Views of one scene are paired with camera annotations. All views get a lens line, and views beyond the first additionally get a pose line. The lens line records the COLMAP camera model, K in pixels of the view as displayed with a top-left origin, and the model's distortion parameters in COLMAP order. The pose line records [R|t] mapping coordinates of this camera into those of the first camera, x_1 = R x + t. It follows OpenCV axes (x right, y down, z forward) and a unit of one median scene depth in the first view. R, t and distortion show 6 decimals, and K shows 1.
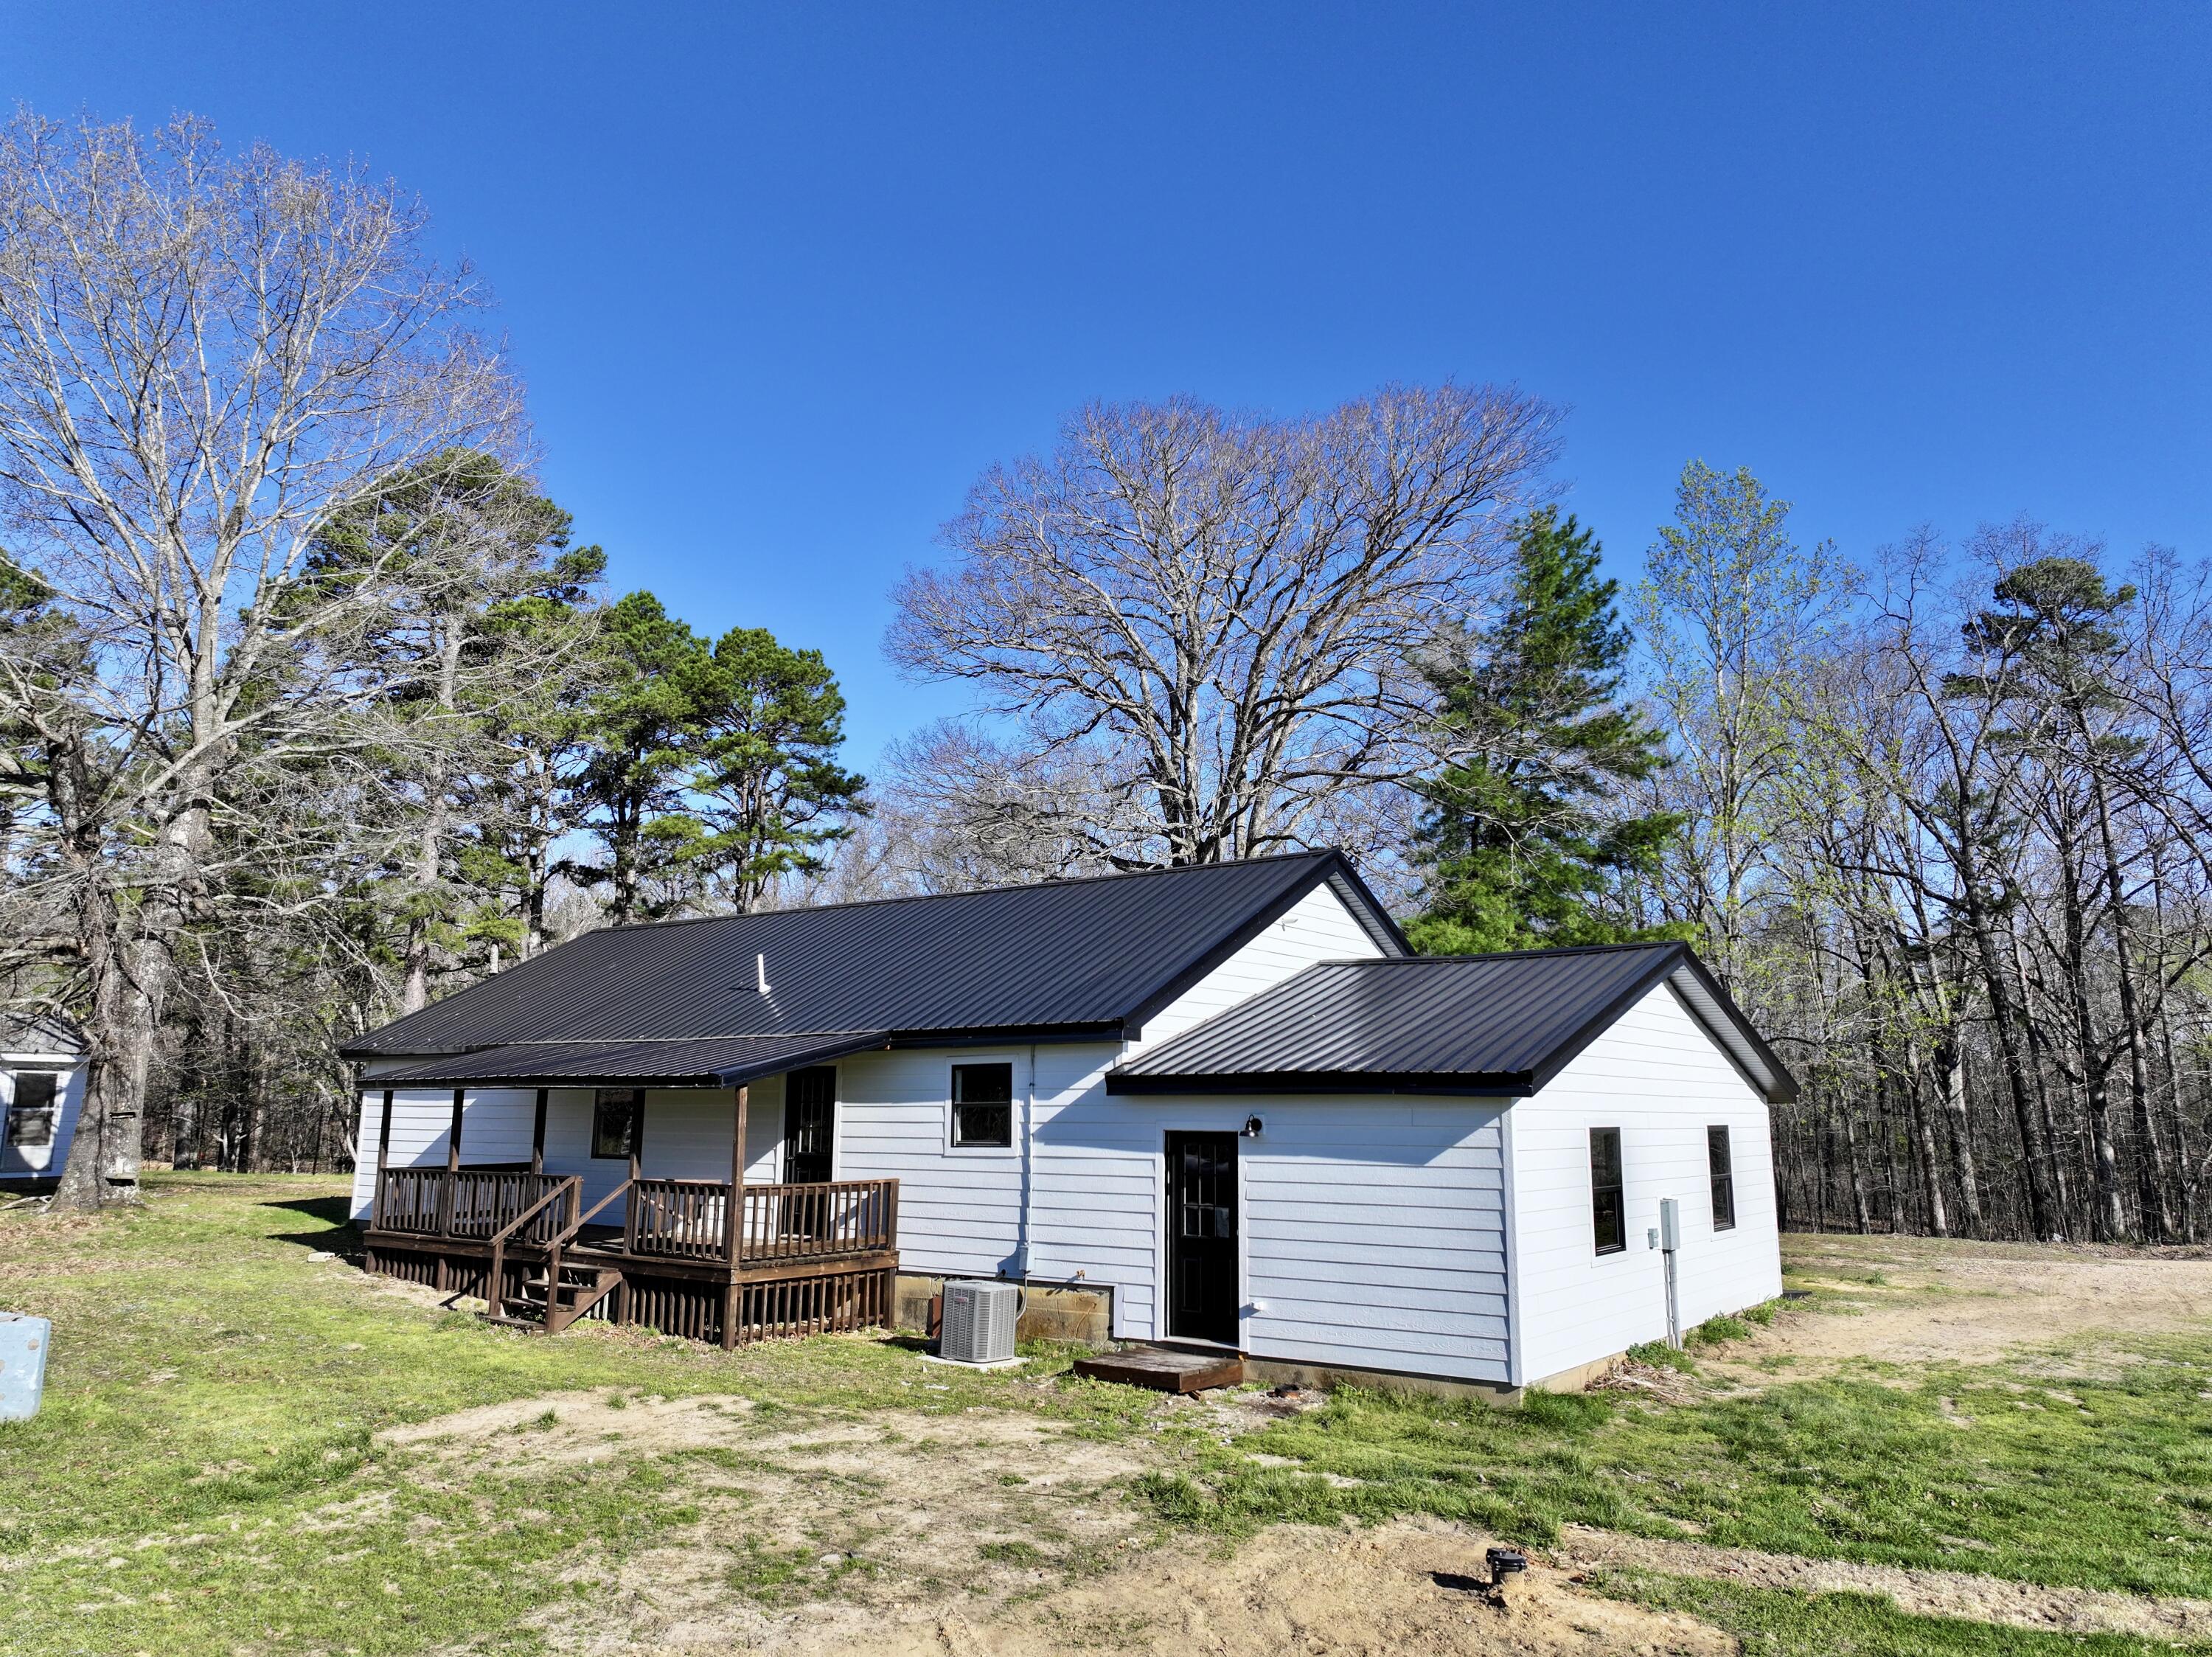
lens RADIAL K [[1544.2, 0, 1118.1], [0, 1544.2, 832.4], [0, 0, 1]] dist [-0.002095, 0.023653]
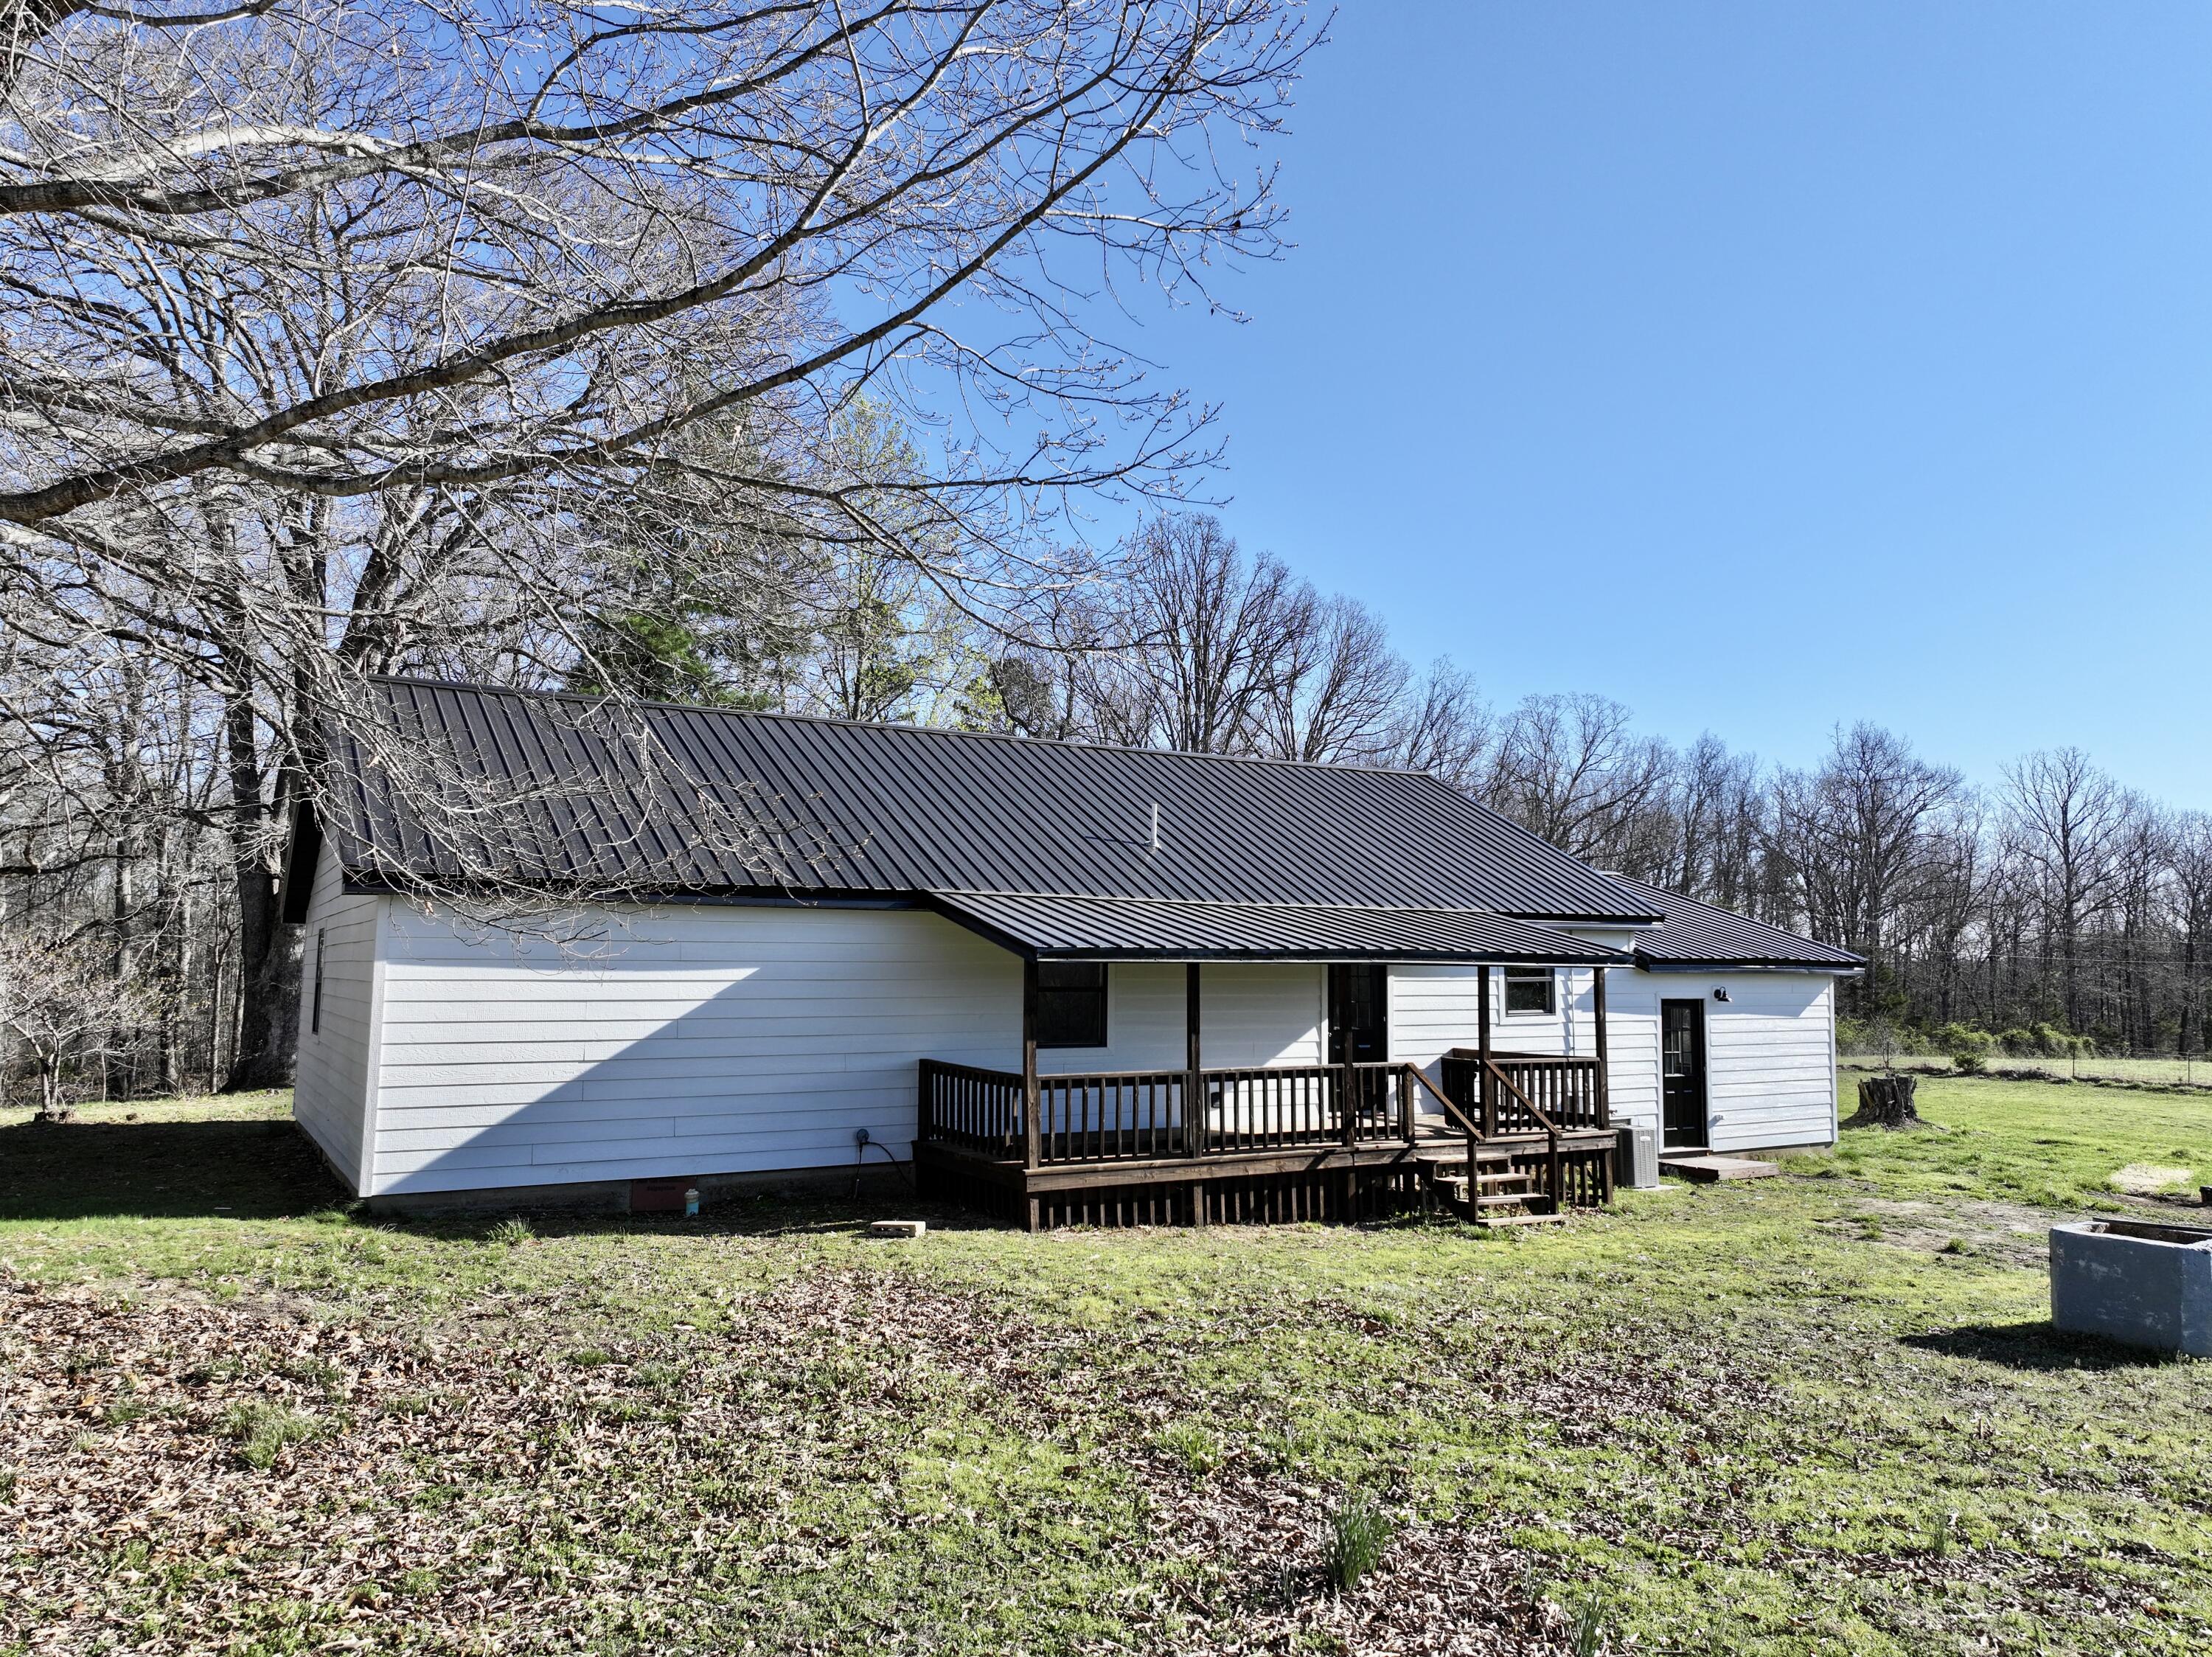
lens RADIAL K [[1544.2, 0, 1118.1], [0, 1544.2, 832.4], [0, 0, 1]] dist [-0.002095, 0.023653]
pose [[0.377095, 0.081214, 0.922607, -1.235806], [-0.166313, 0.985894, -0.018809, 0.135969], [-0.911120, -0.146349, 0.385283, 0.824632]]
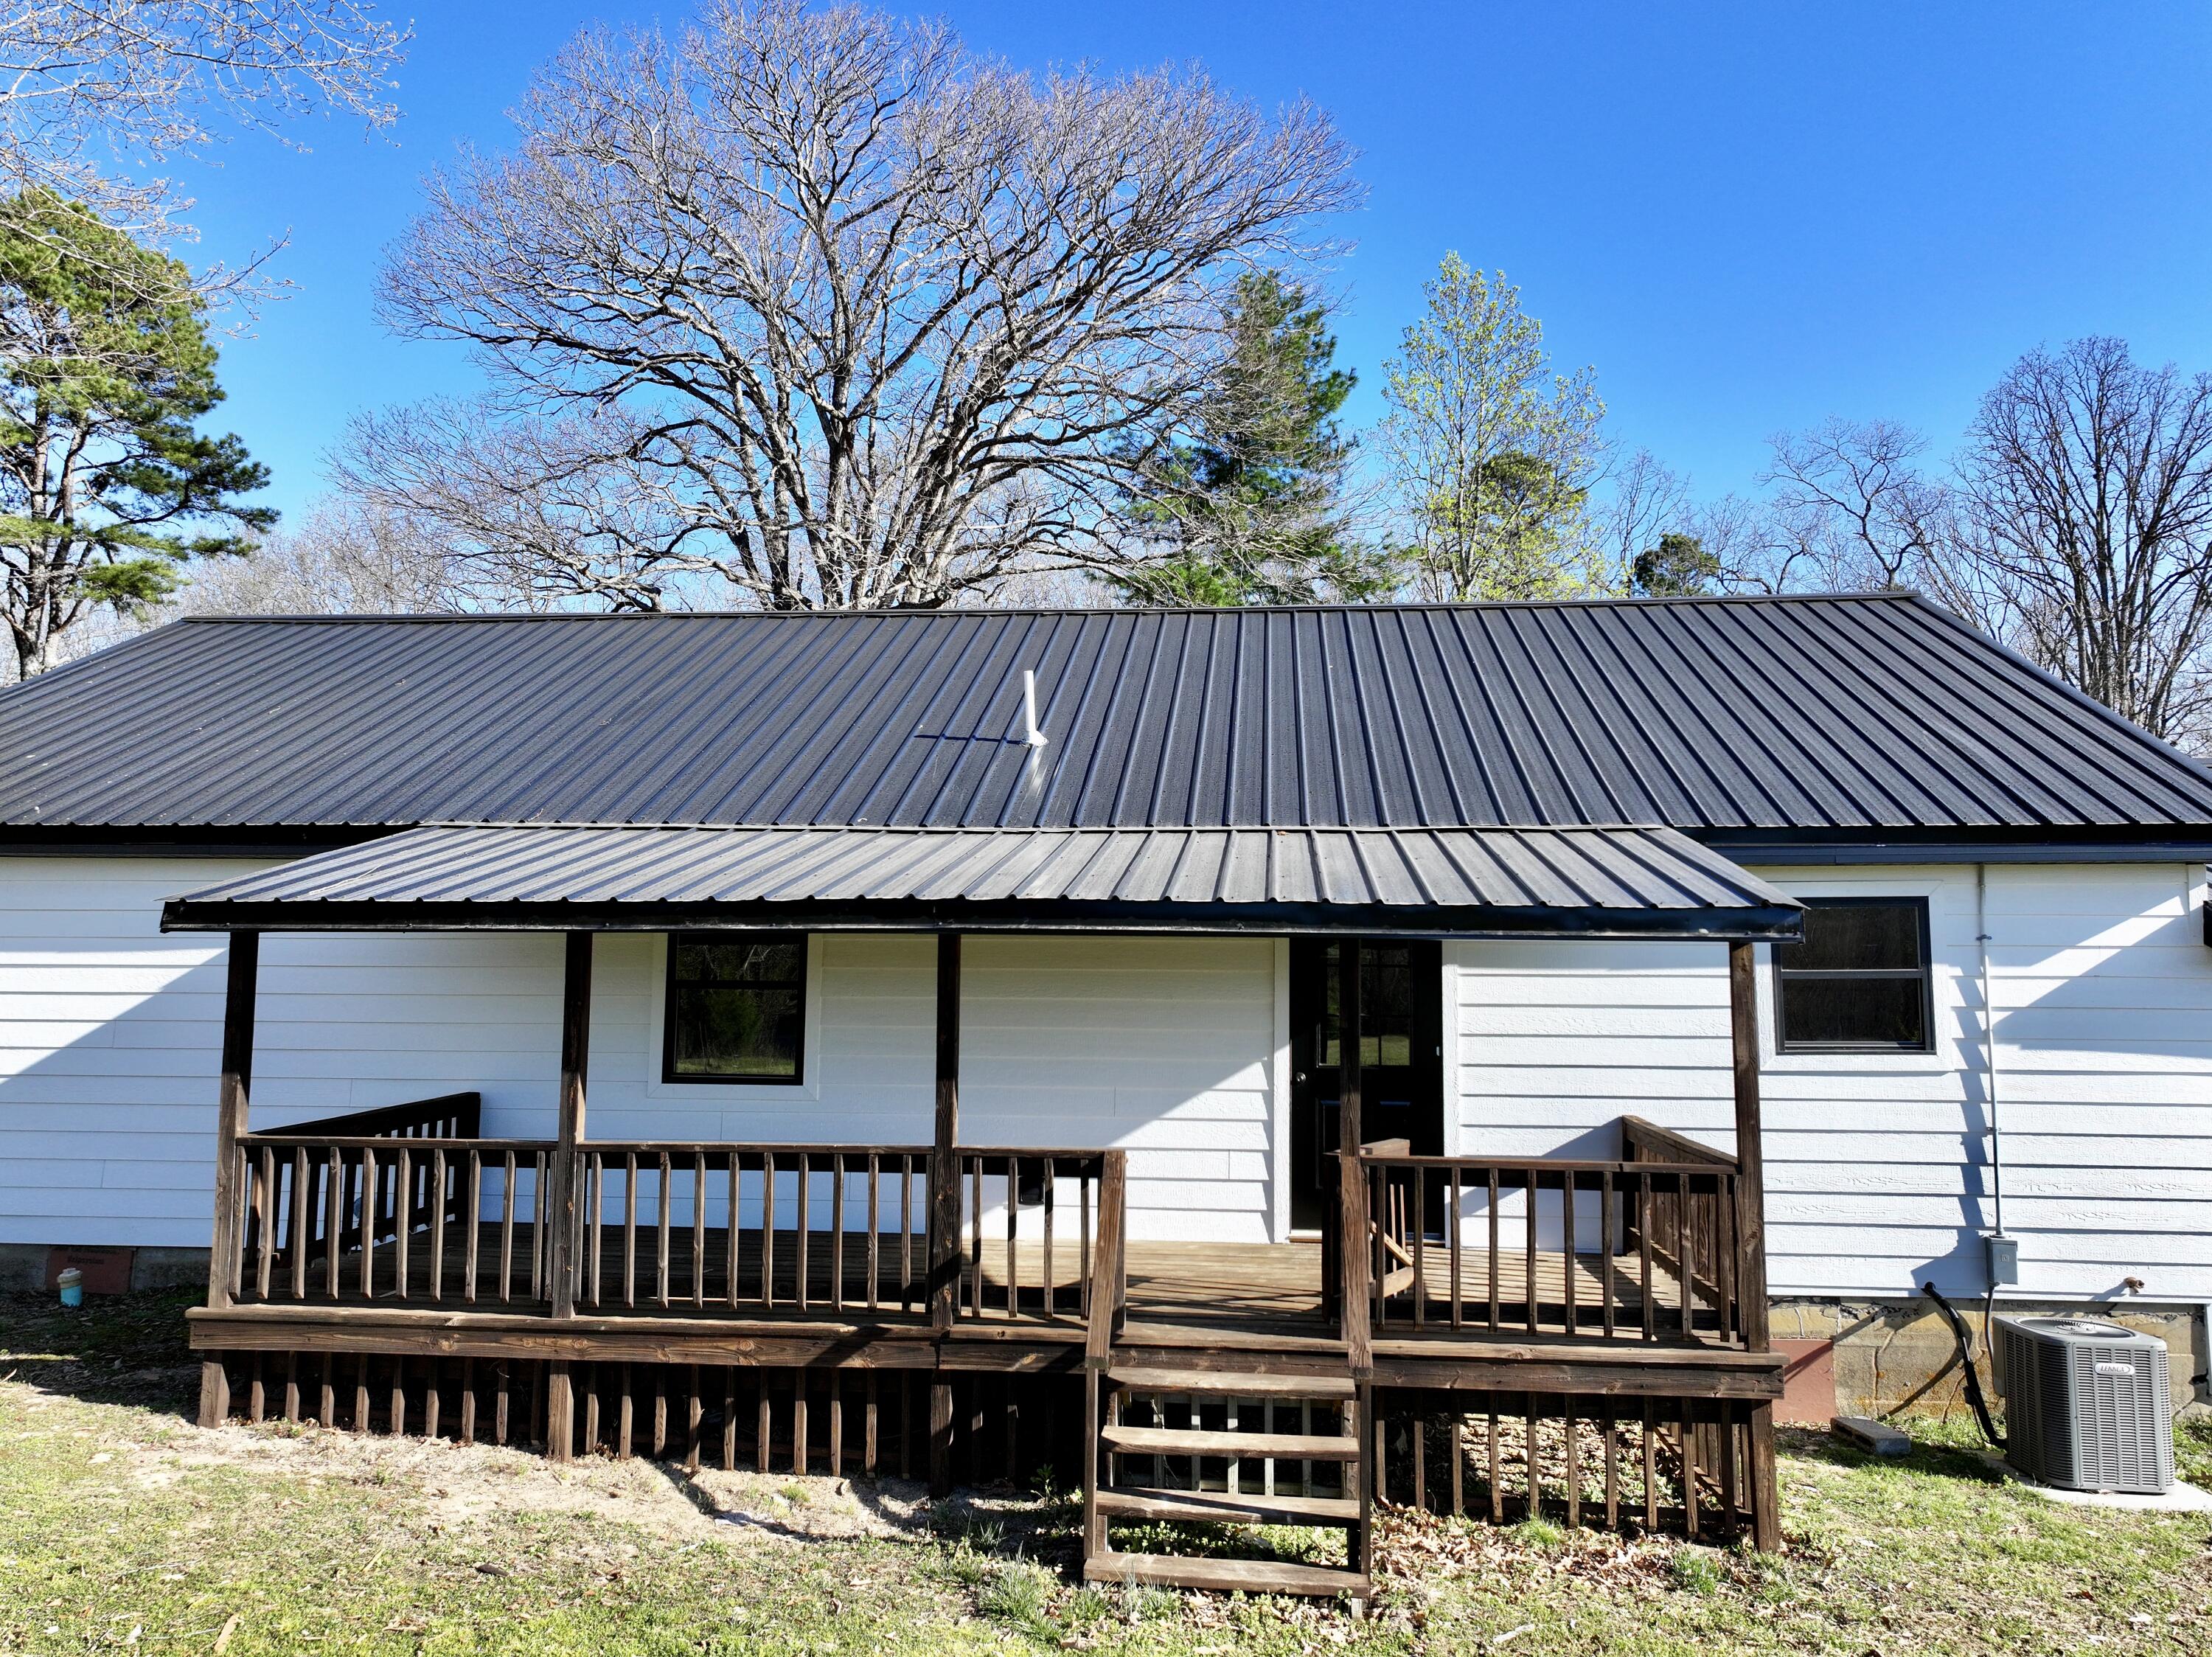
lens RADIAL K [[1571.6, 0, 1106.0], [0, 1571.6, 828.5], [0, 0, 1]] dist [-0.000766, 0.003809]
pose [[0.851326, 0.049693, 0.522278, -0.565923], [-0.096161, 0.993419, 0.062224, 0.114387], [-0.515749, -0.103196, 0.850502, 0.660064]]
